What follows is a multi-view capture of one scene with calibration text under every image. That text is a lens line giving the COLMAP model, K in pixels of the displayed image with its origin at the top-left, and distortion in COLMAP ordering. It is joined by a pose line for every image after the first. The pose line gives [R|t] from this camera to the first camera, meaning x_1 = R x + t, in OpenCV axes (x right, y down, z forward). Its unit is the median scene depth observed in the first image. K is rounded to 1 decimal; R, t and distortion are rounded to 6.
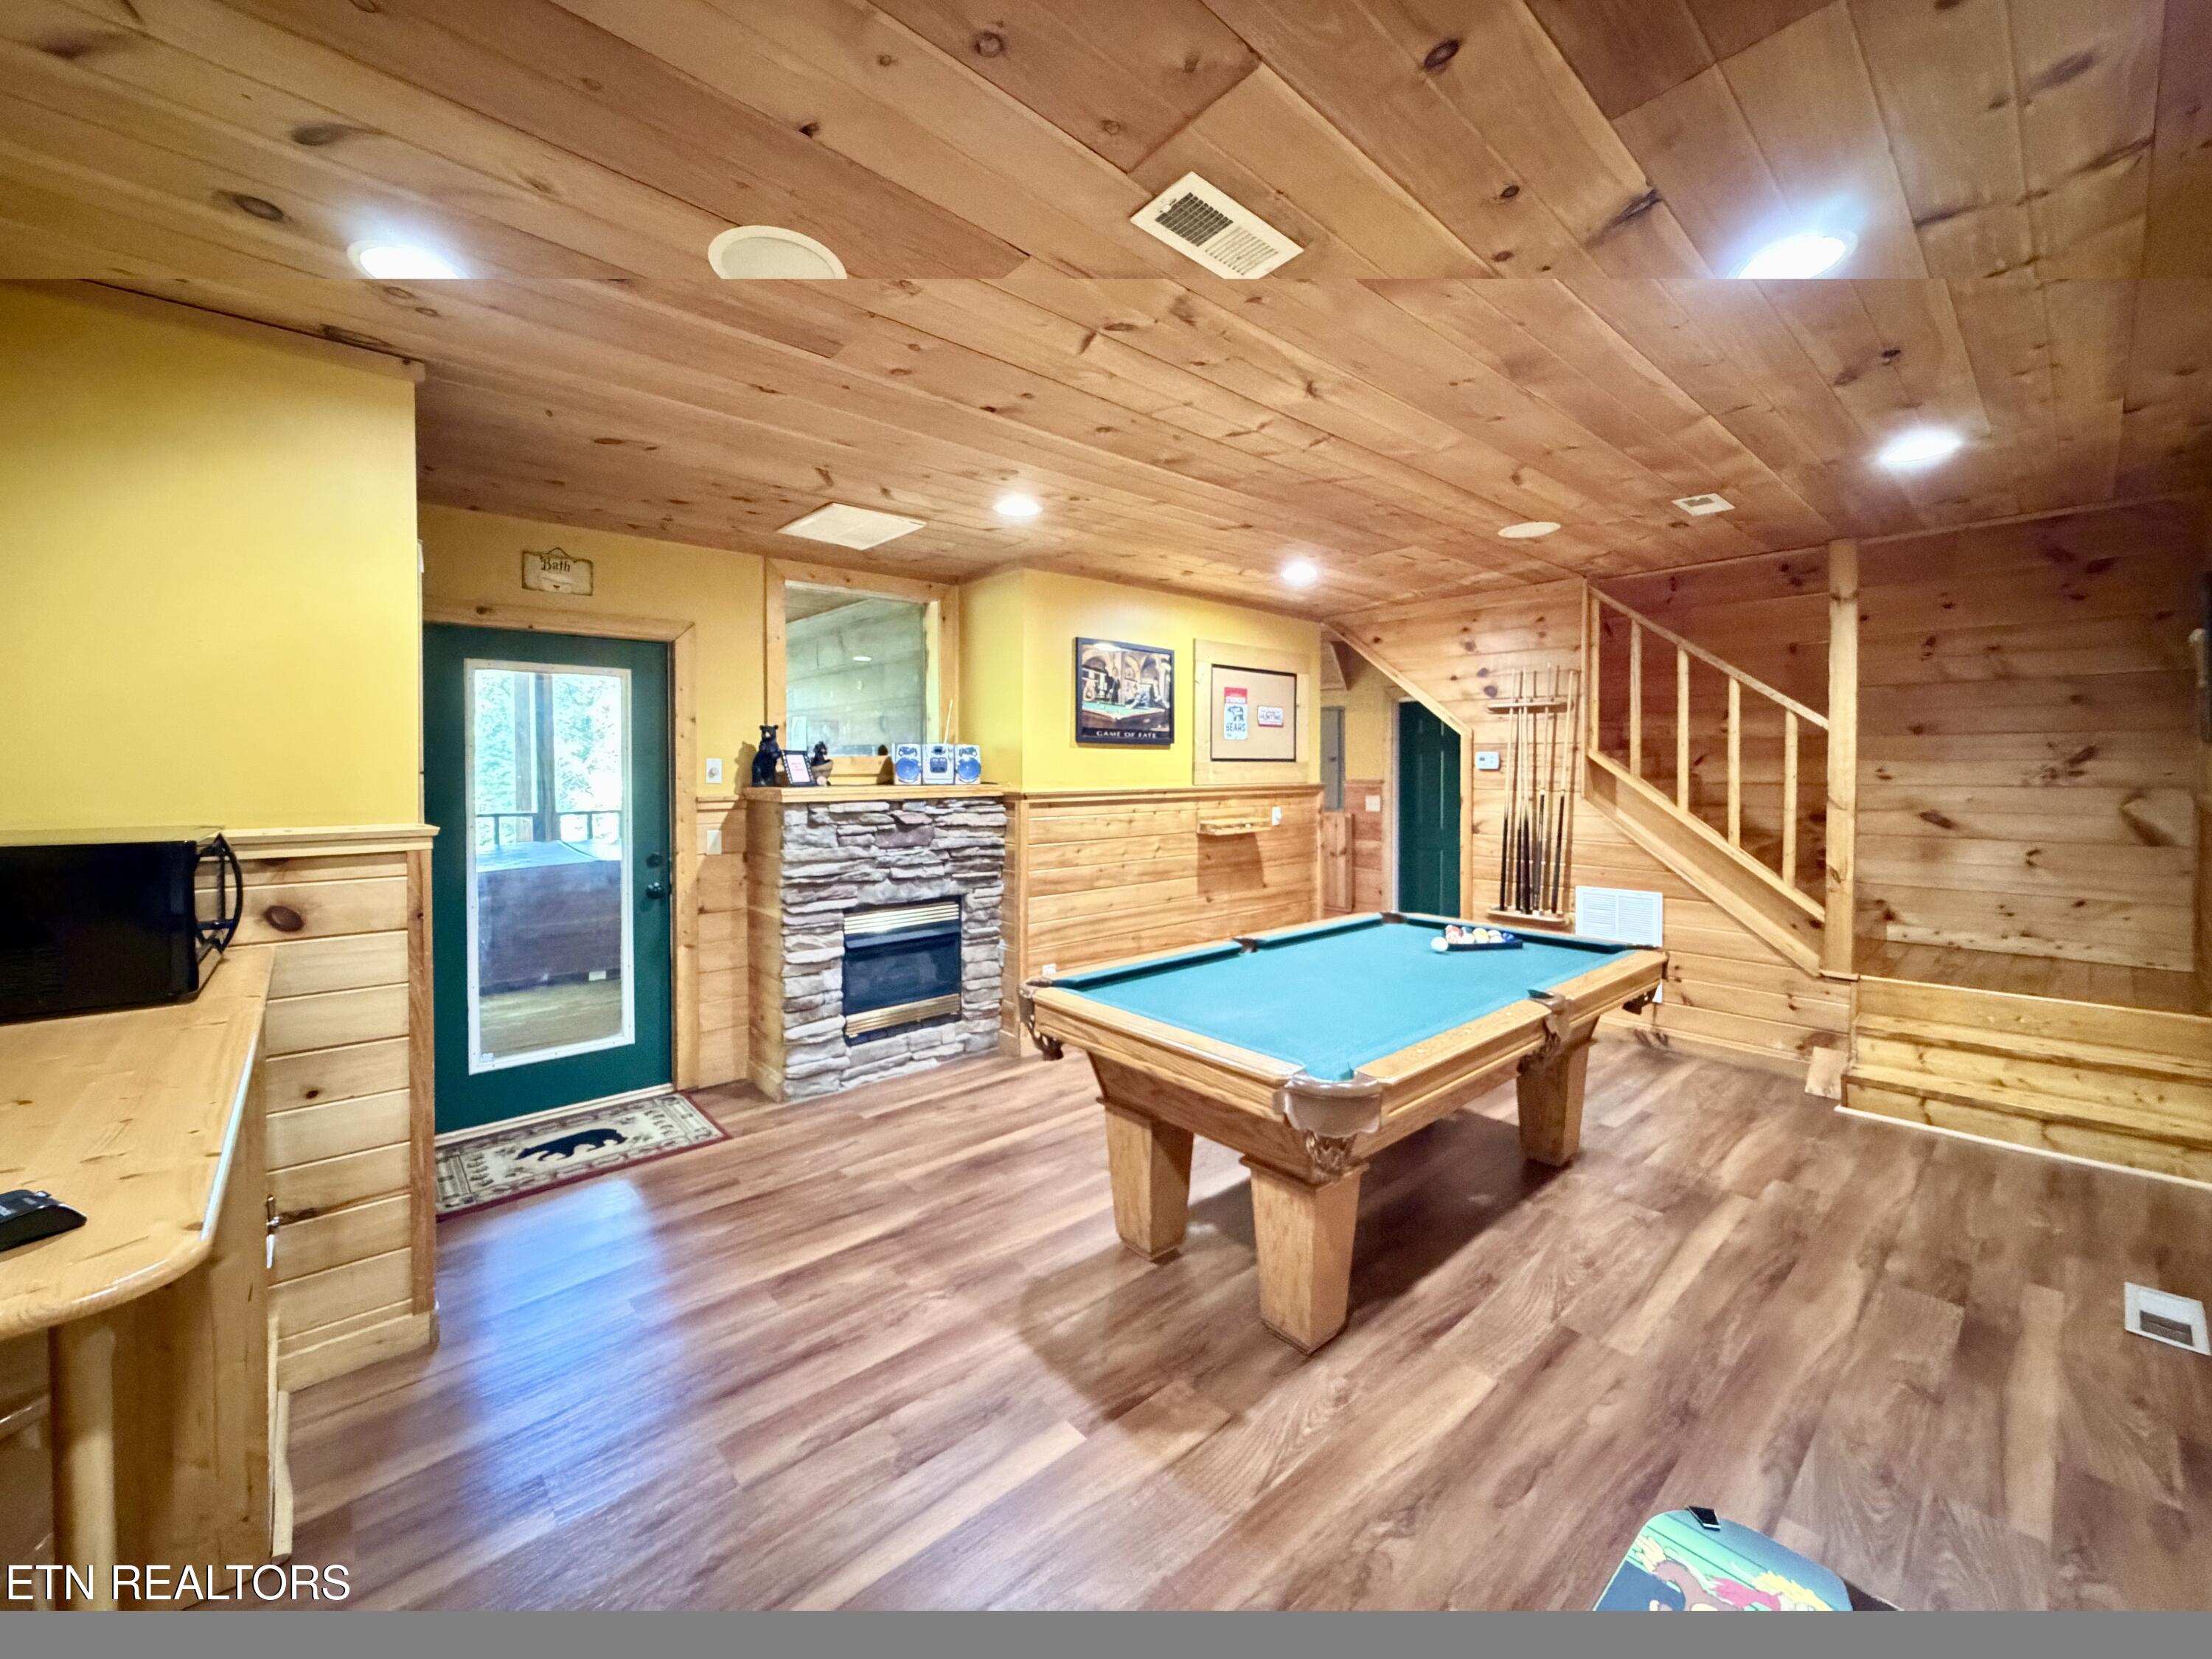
lens RADIAL K [[884.9, 0, 1092.4], [0, 884.9, 771.6], [0, 0, 1]] dist [-0.000789, 0.000589]
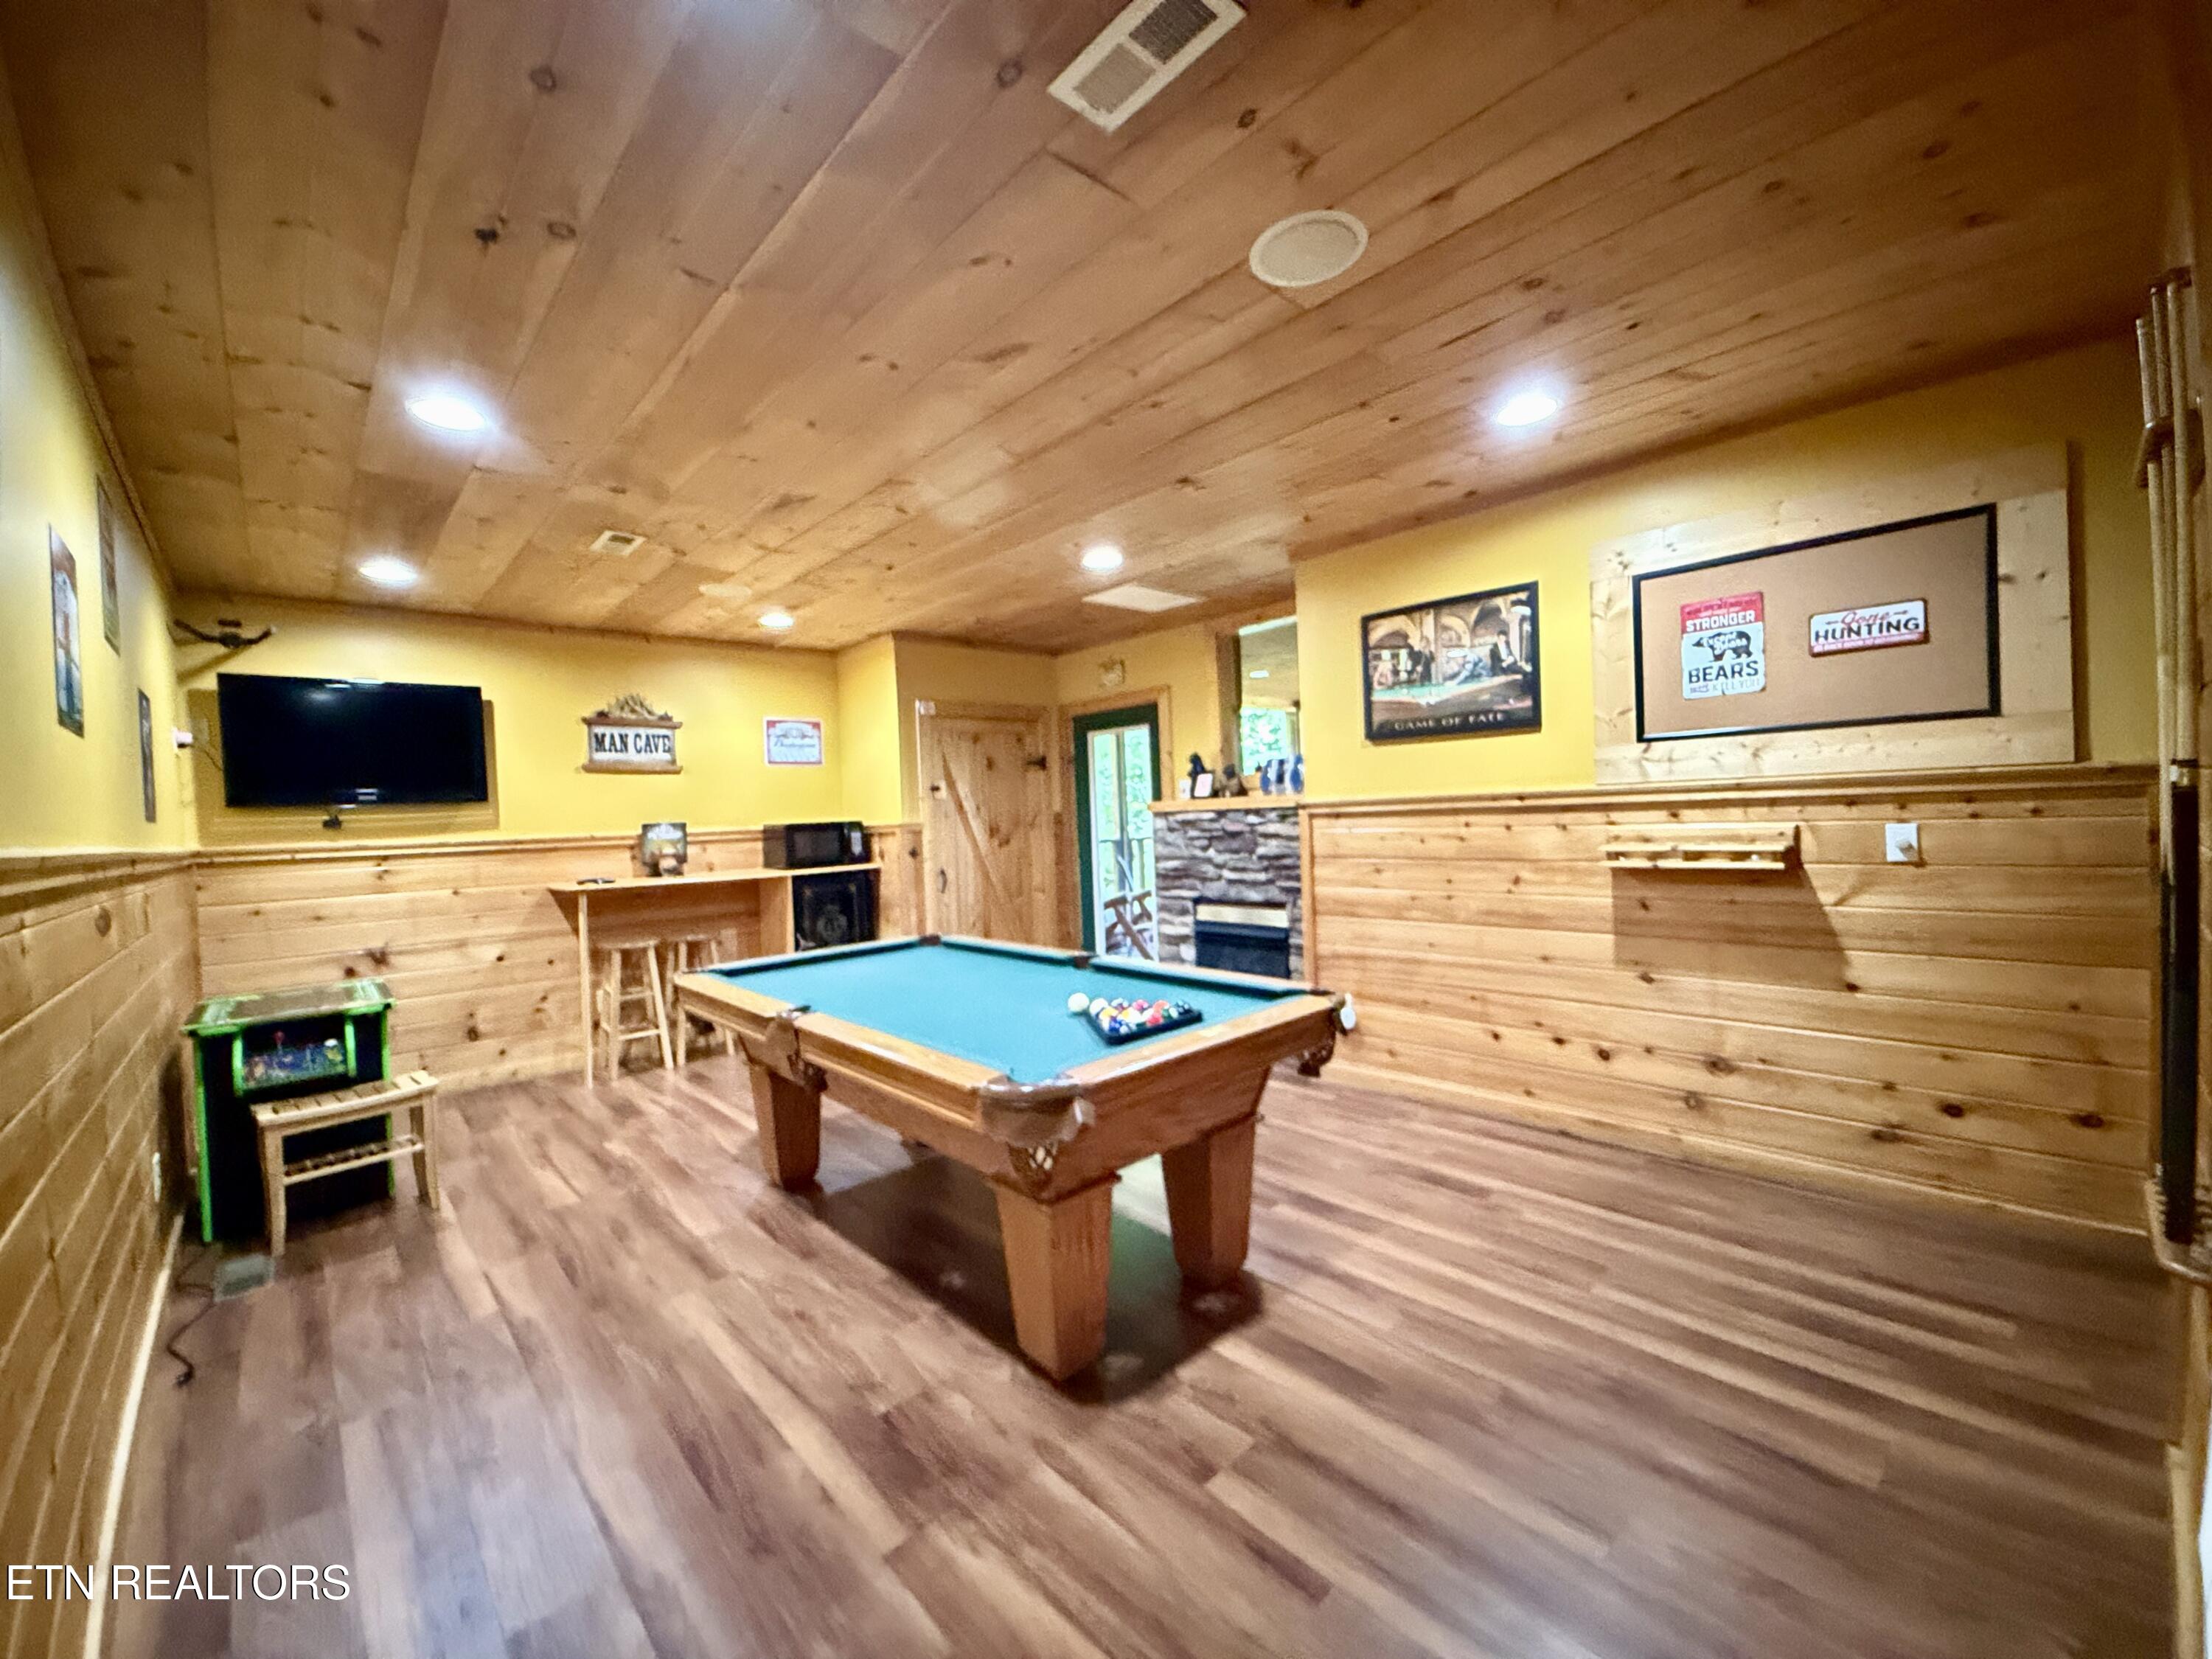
lens RADIAL K [[884.9, 0, 1103.8], [0, 884.9, 826.9], [0, 0, 1]] dist [-0.000789, 0.000589]
pose [[0.021960, 0.015798, -0.999634, 0.880748], [0.031584, 0.999365, 0.016488, 0.028390], [0.999260, -0.031934, 0.021447, 0.782424]]
